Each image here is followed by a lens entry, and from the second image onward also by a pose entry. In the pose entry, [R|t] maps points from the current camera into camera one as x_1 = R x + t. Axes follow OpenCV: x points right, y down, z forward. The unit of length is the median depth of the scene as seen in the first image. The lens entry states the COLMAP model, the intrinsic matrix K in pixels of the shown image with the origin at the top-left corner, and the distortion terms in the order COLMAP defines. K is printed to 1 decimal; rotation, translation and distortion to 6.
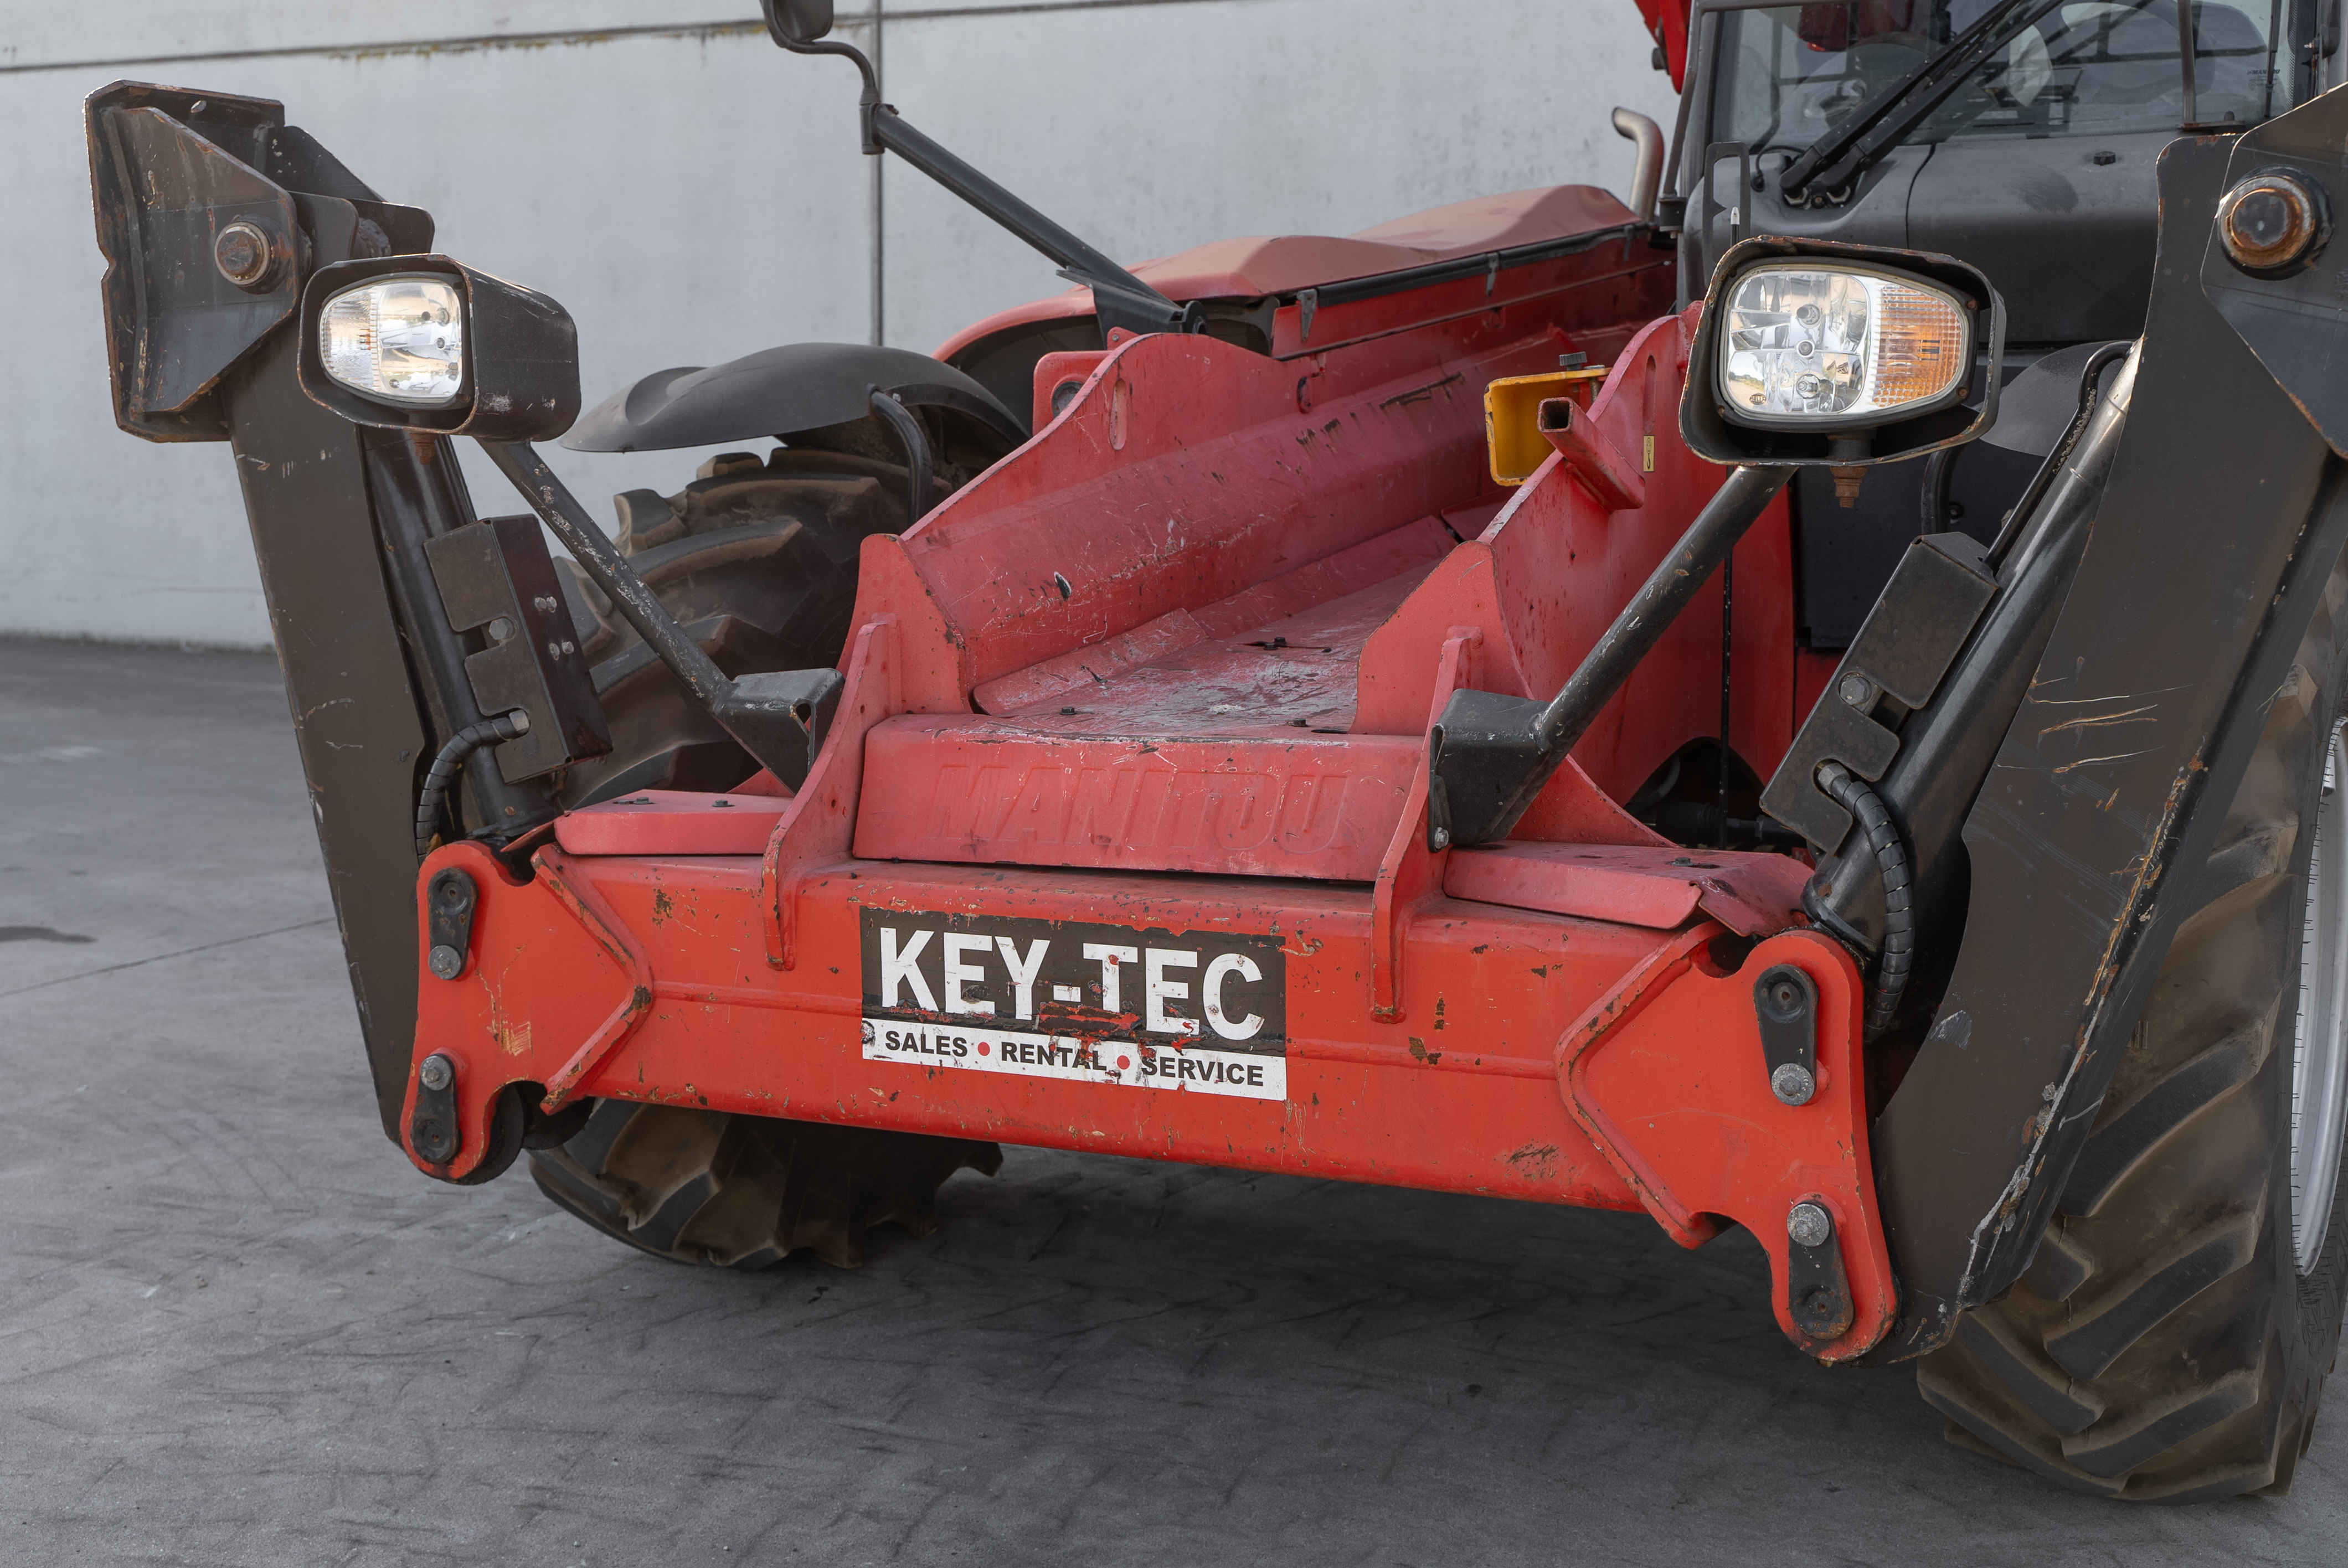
lens RADIAL K [[2834.7, 0, 1173.6], [0, 2834.7, 745.1], [0, 0, 1]] dist [0.005115, -0.000213]
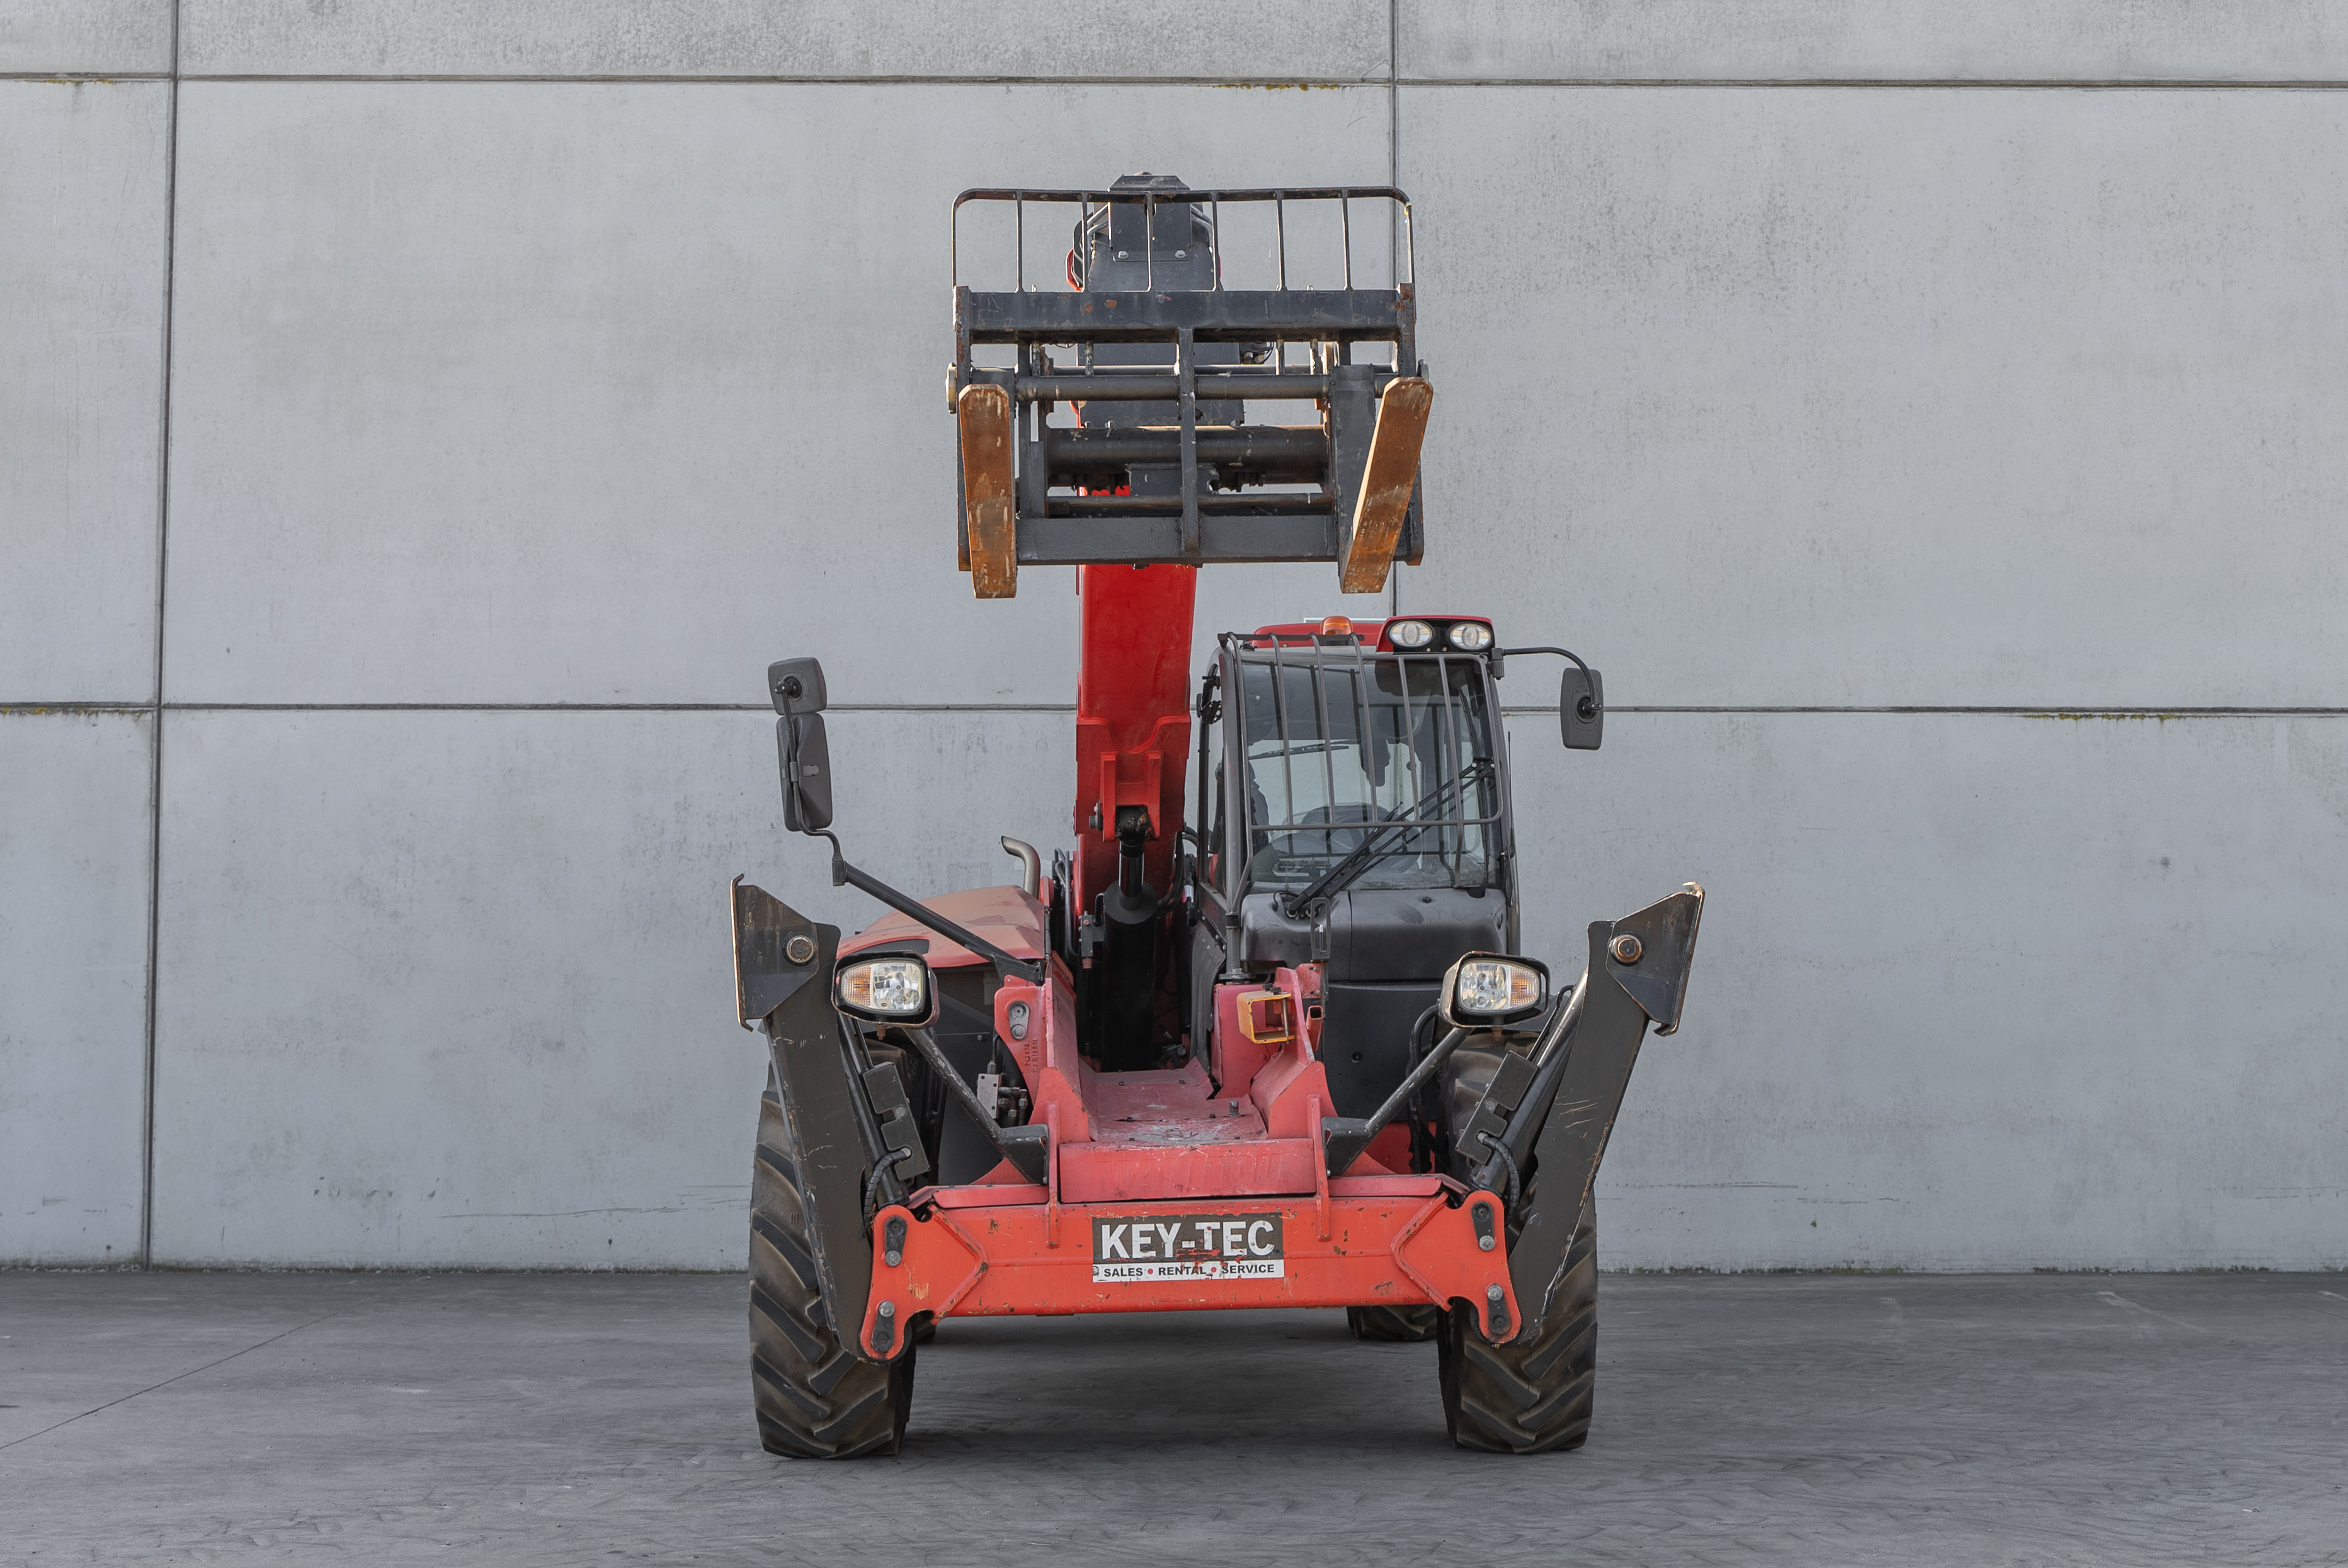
lens RADIAL K [[3098.1, 0, 1174.0], [0, 3098.1, 784.0], [0, 0, 1]] dist [-0.004101, 0.019097]
pose [[0.893239, 0.022183, 0.449035, -1.272772], [0.065319, 0.981781, -0.178436, 0.173924], [-0.444812, 0.188716, 0.875516, -1.450931]]
